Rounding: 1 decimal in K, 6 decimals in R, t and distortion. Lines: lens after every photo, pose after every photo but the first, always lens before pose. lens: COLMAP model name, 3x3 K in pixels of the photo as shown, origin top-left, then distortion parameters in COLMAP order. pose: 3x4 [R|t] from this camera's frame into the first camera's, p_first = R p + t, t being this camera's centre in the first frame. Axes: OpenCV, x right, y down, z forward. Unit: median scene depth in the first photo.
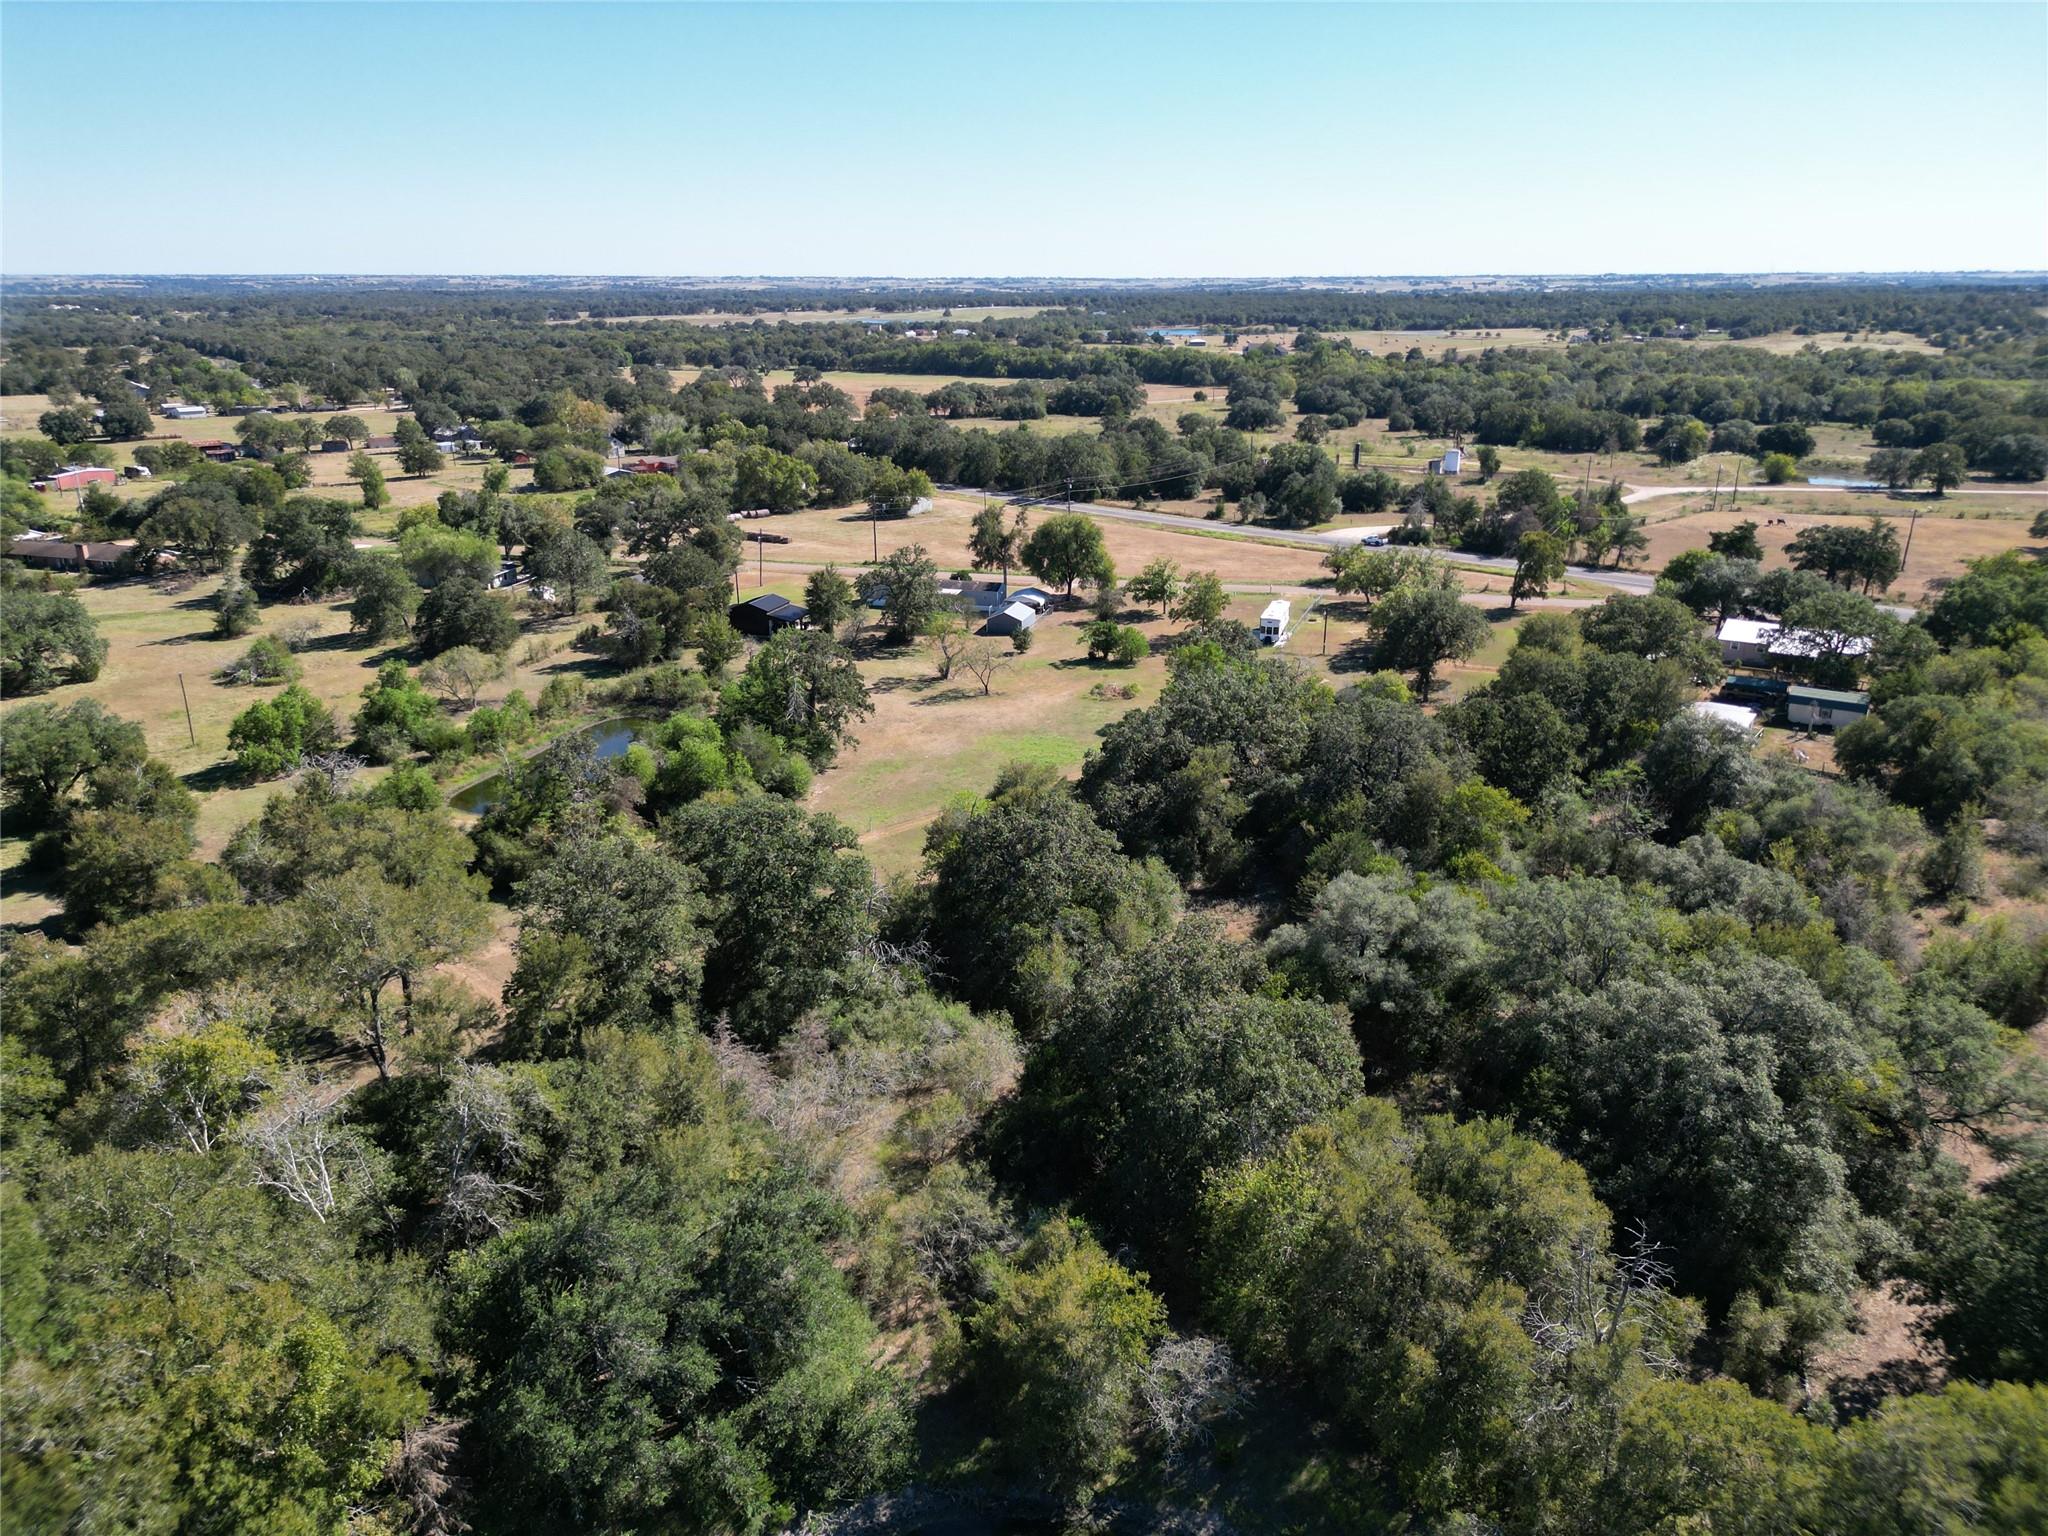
lens RADIAL K [[1491.9, 0, 1022.9], [0, 1491.9, 718.8], [0, 0, 1]] dist [0.057419, -0.048659]
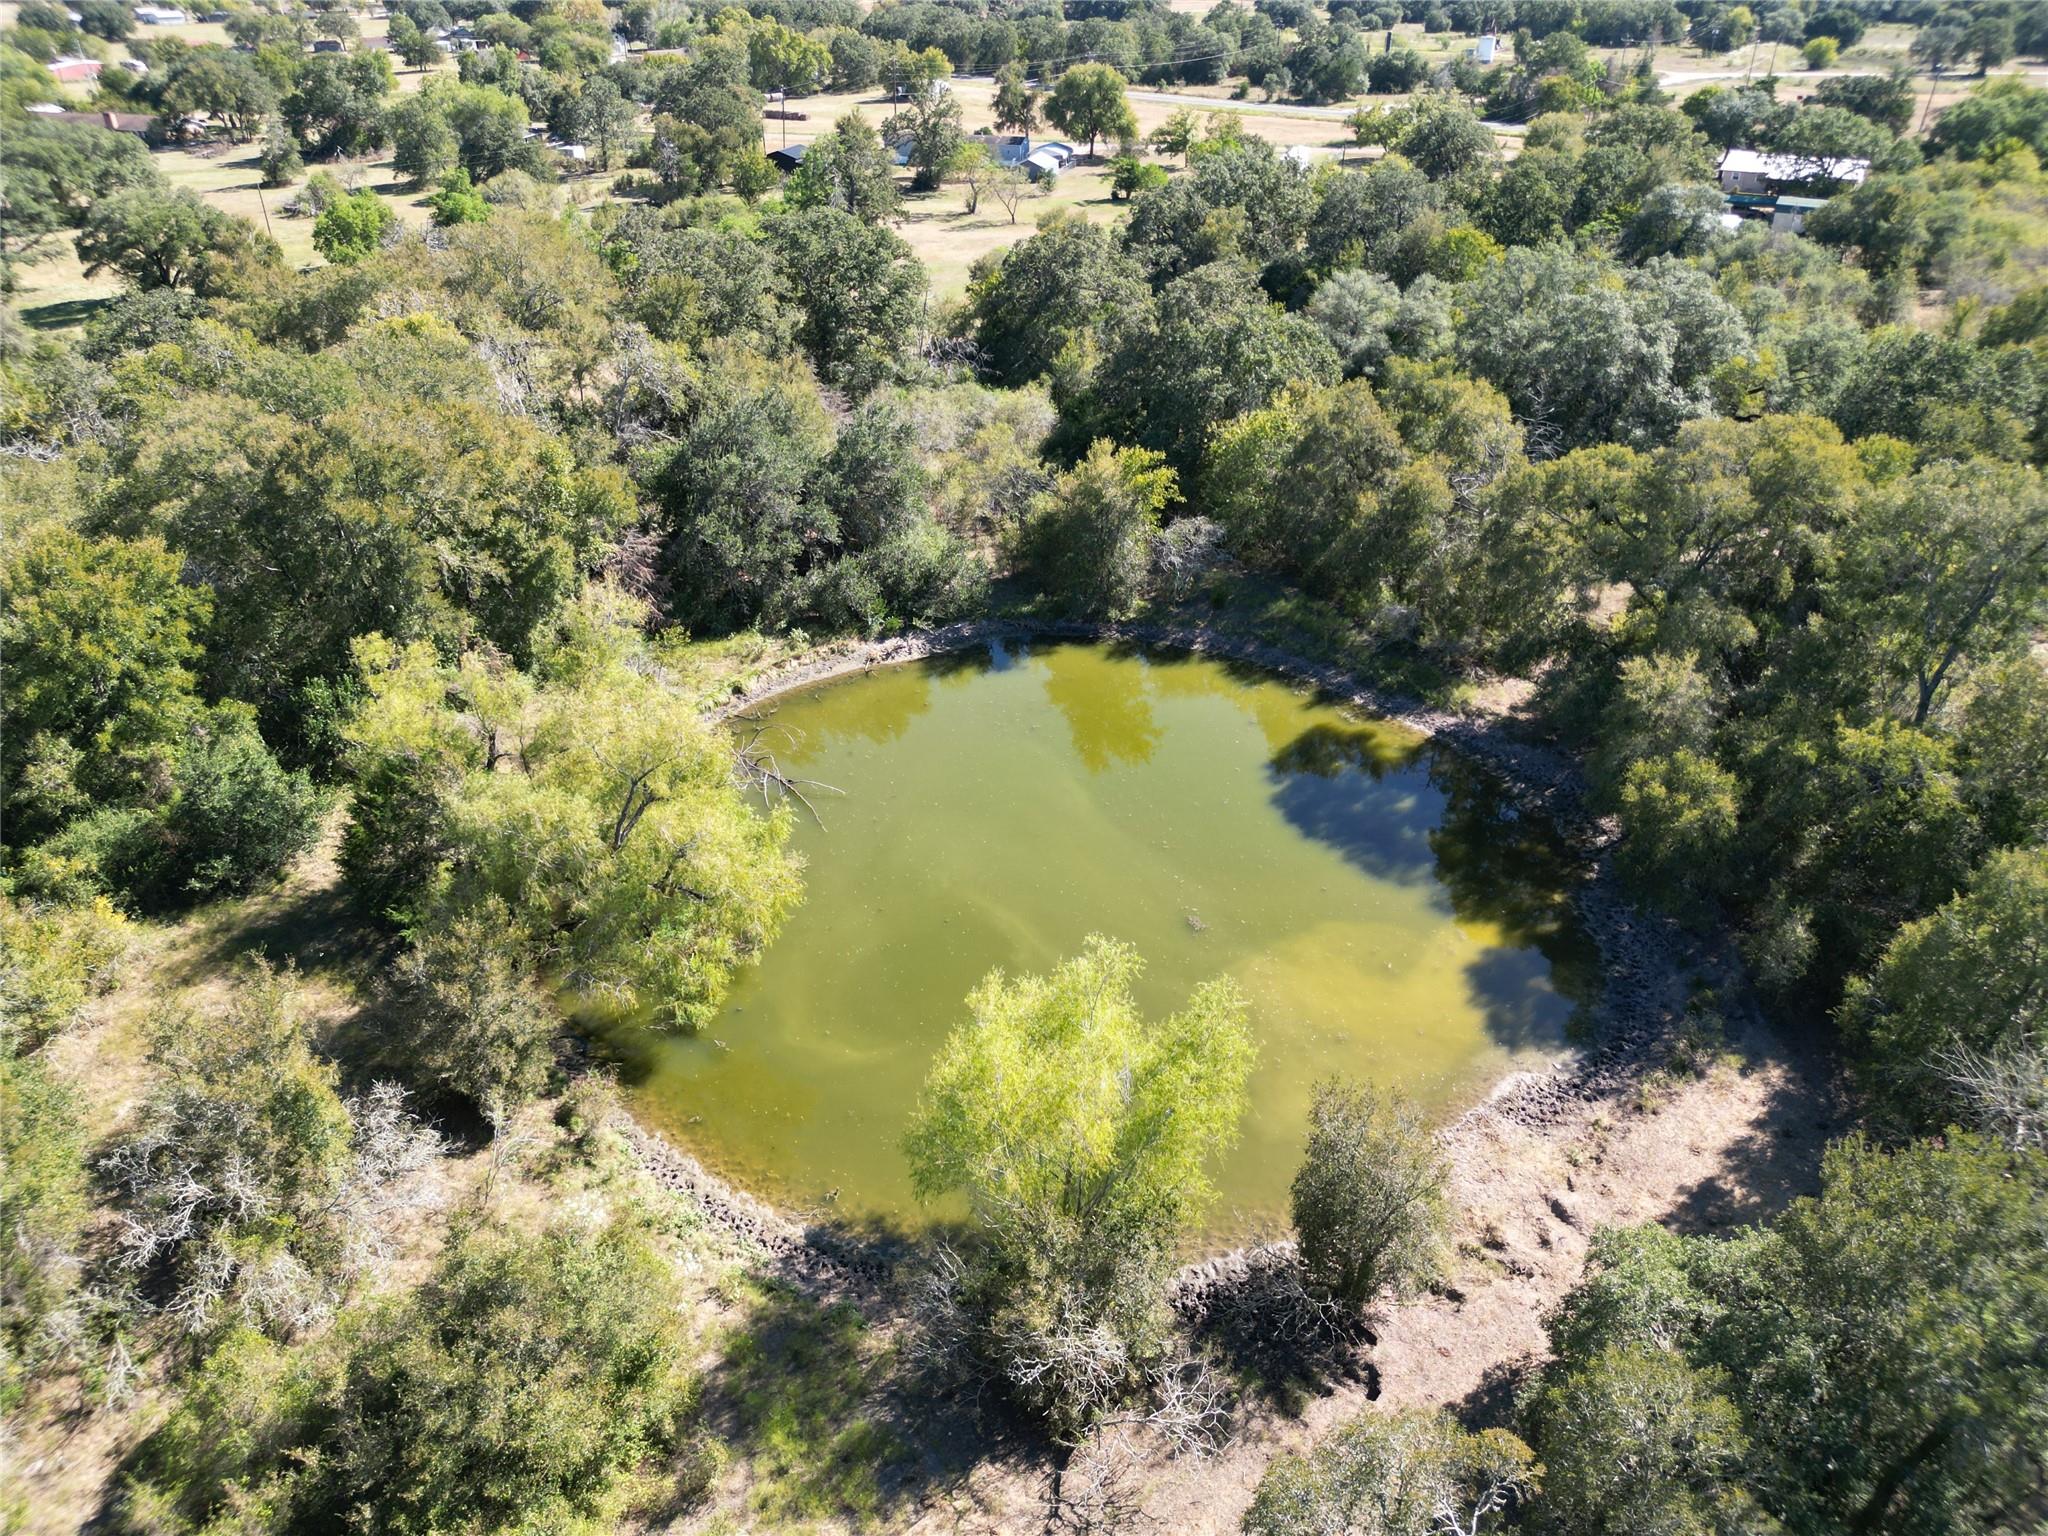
lens RADIAL K [[1491.9, 0, 1021.4], [0, 1491.9, 772.0], [0, 0, 1]] dist [0.057419, -0.048659]
pose [[0.999971, 0.000159, -0.007666, -0.031261], [0.001622, 0.972773, 0.231754, 0.326279], [0.007494, -0.231759, 0.972744, -0.328080]]
